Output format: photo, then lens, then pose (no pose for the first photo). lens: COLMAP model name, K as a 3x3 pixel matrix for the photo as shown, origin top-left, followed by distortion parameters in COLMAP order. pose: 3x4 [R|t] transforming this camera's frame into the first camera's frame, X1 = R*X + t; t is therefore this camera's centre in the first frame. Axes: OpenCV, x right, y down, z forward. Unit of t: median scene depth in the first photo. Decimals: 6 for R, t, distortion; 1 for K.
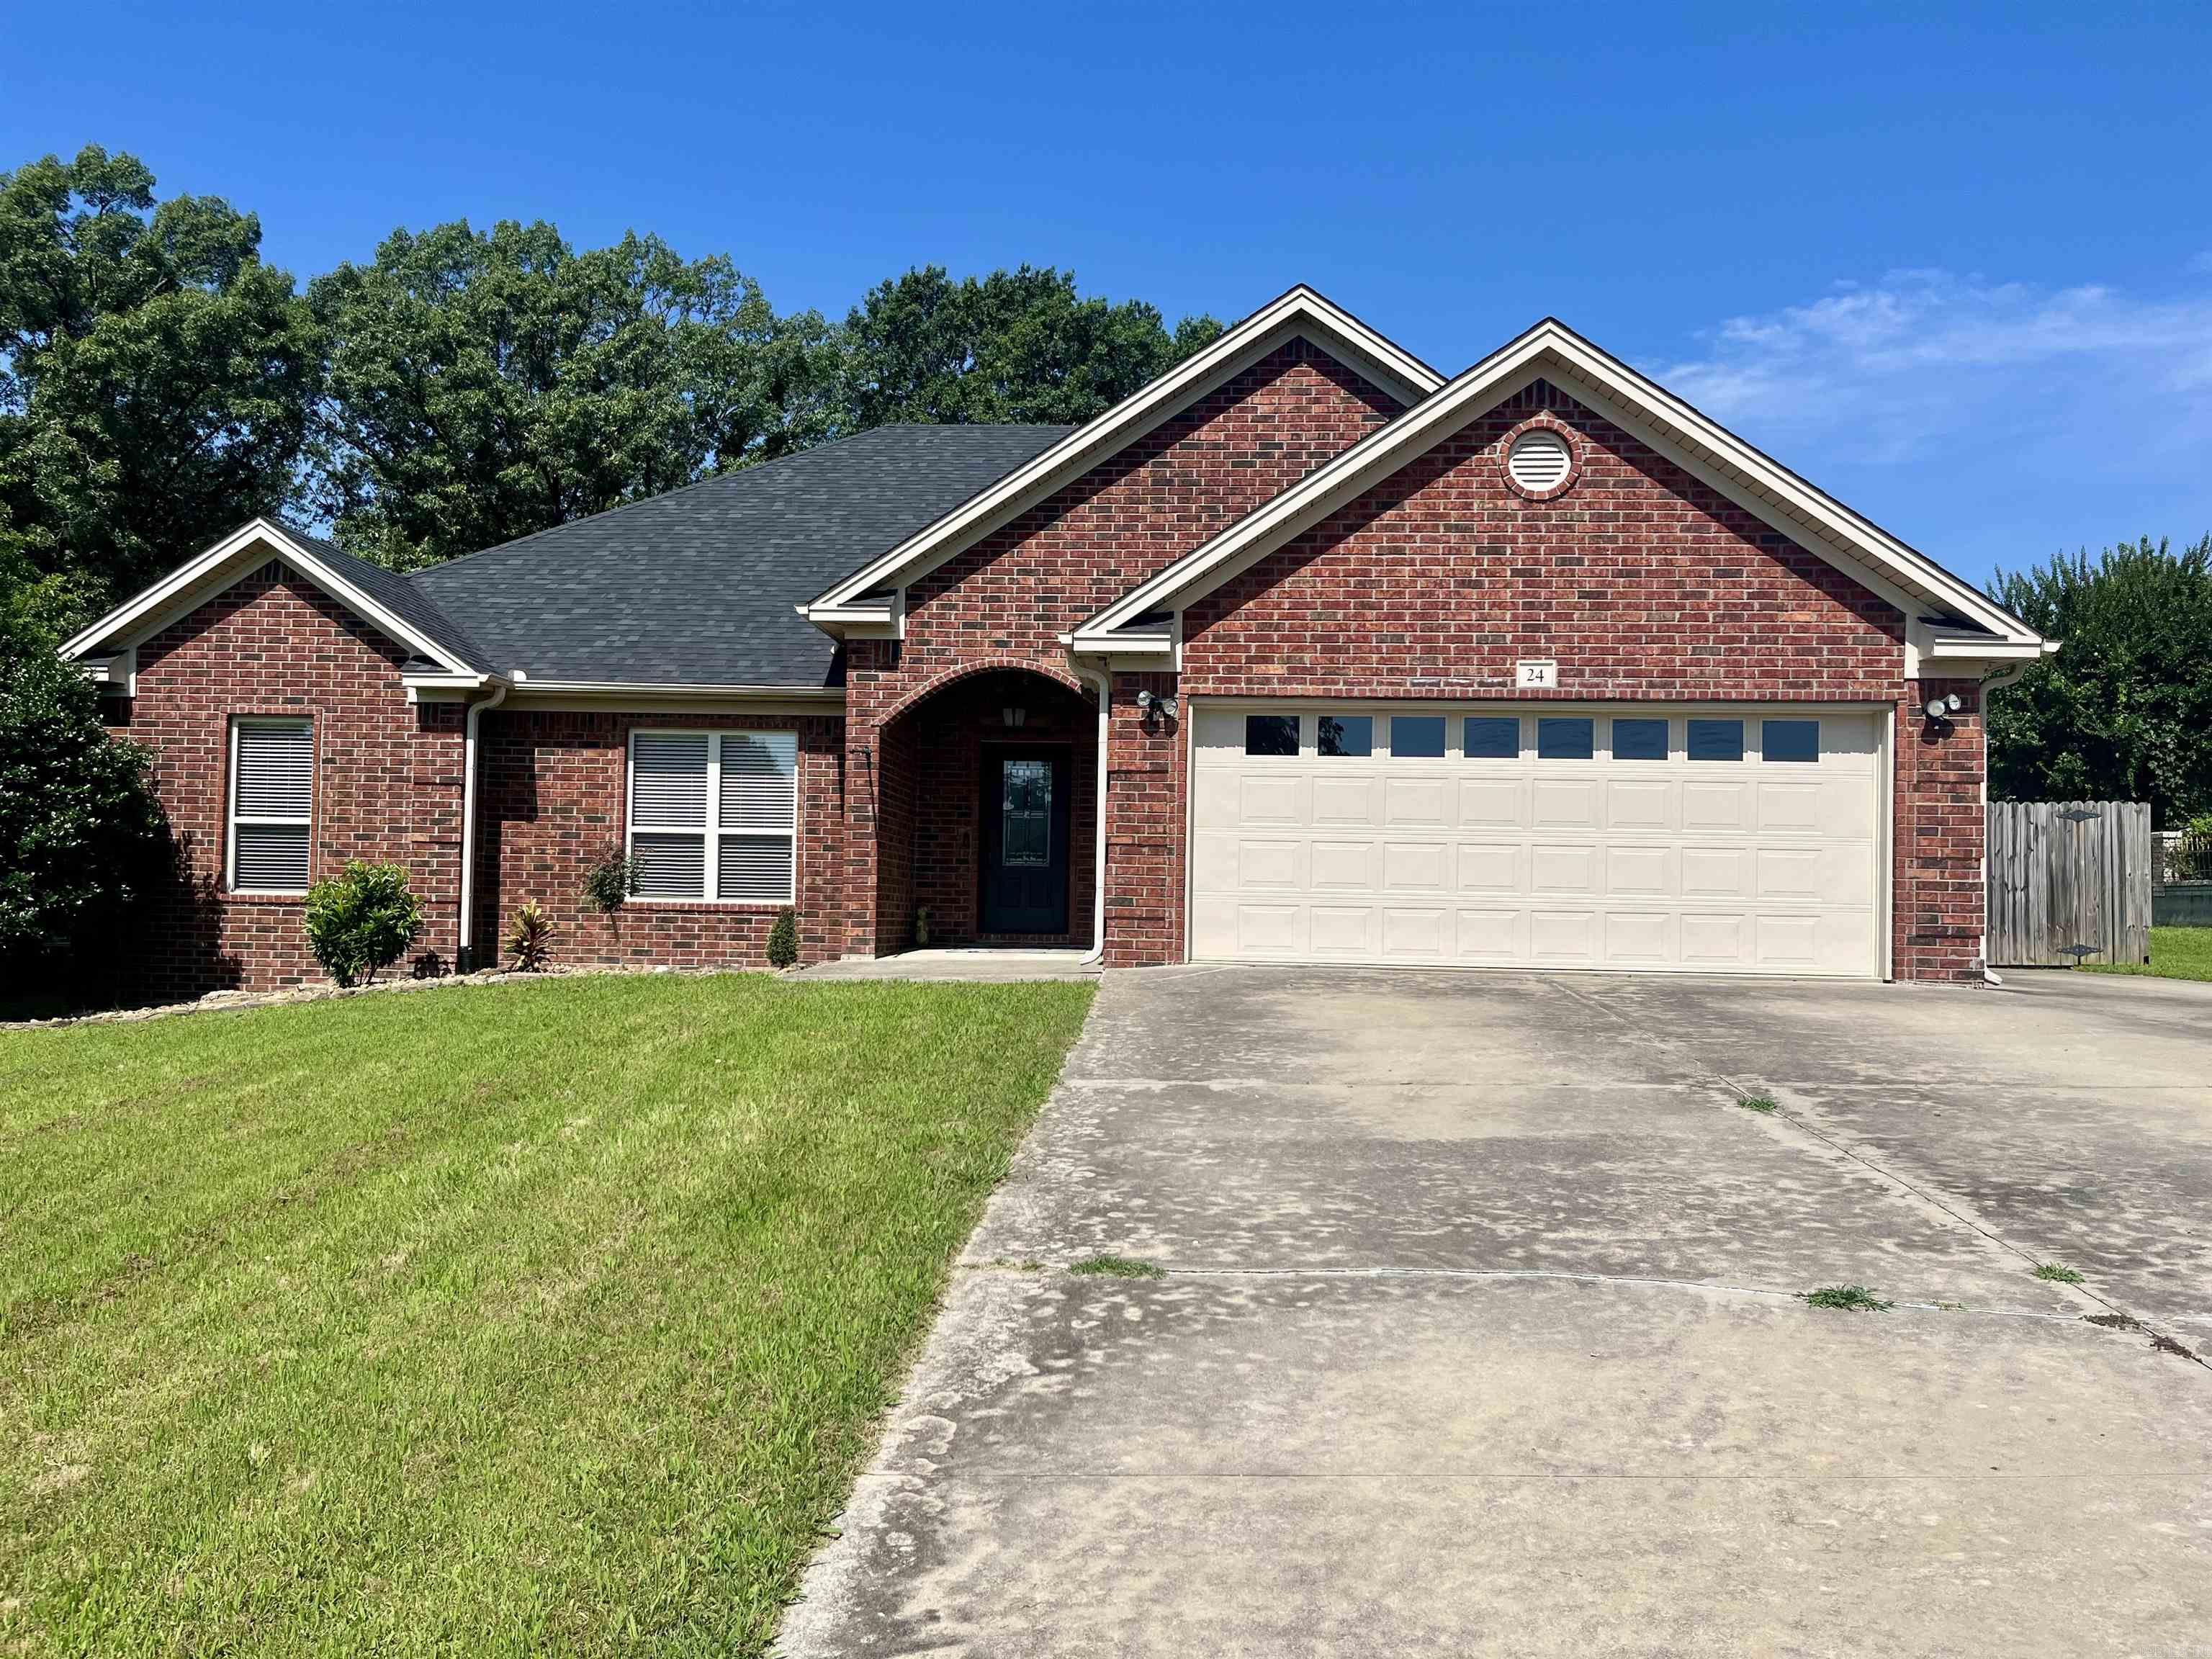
lens RADIAL K [[1670.9, 0, 1102.3], [0, 1670.9, 839.4], [0, 0, 1]] dist [0.054349, -0.065218]
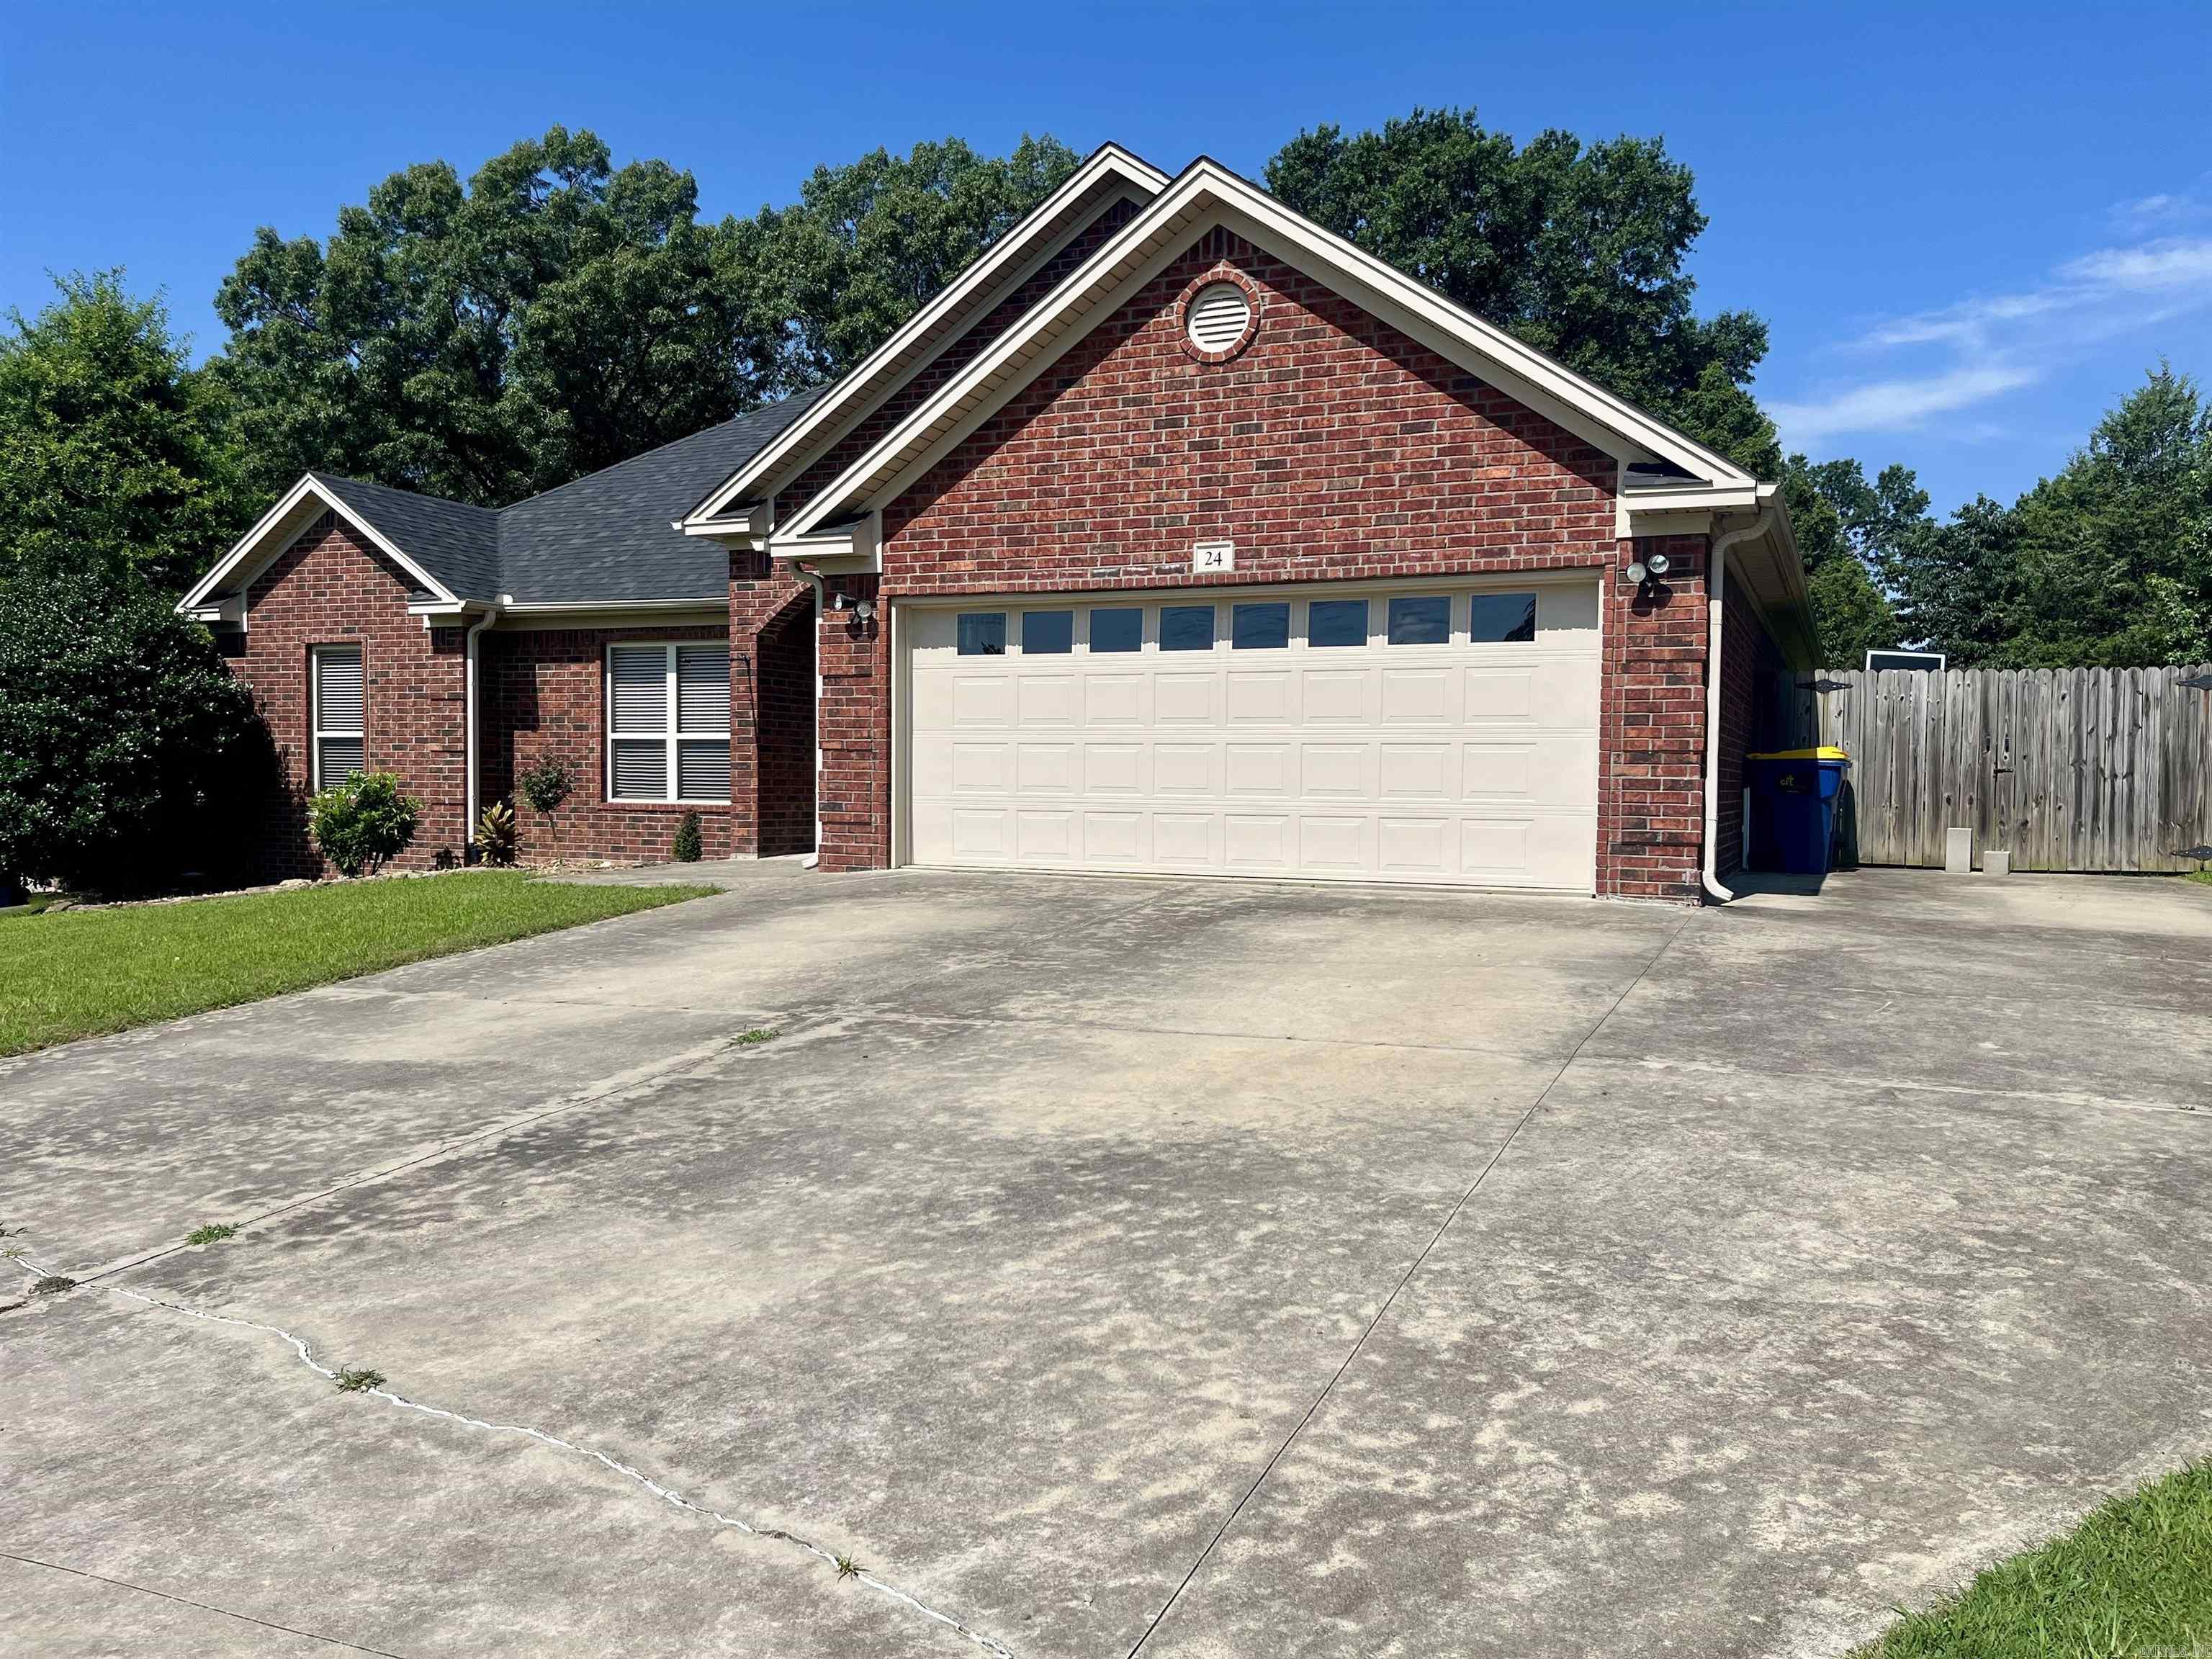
lens RADIAL K [[1670.9, 0, 1099.3], [0, 1670.9, 845.8], [0, 0, 1]] dist [0.054349, -0.065218]
pose [[0.937107, 0.004578, -0.349013, 0.430036], [0.021619, 0.997233, 0.071127, -0.006149], [0.348373, -0.074199, 0.934415, 0.092289]]
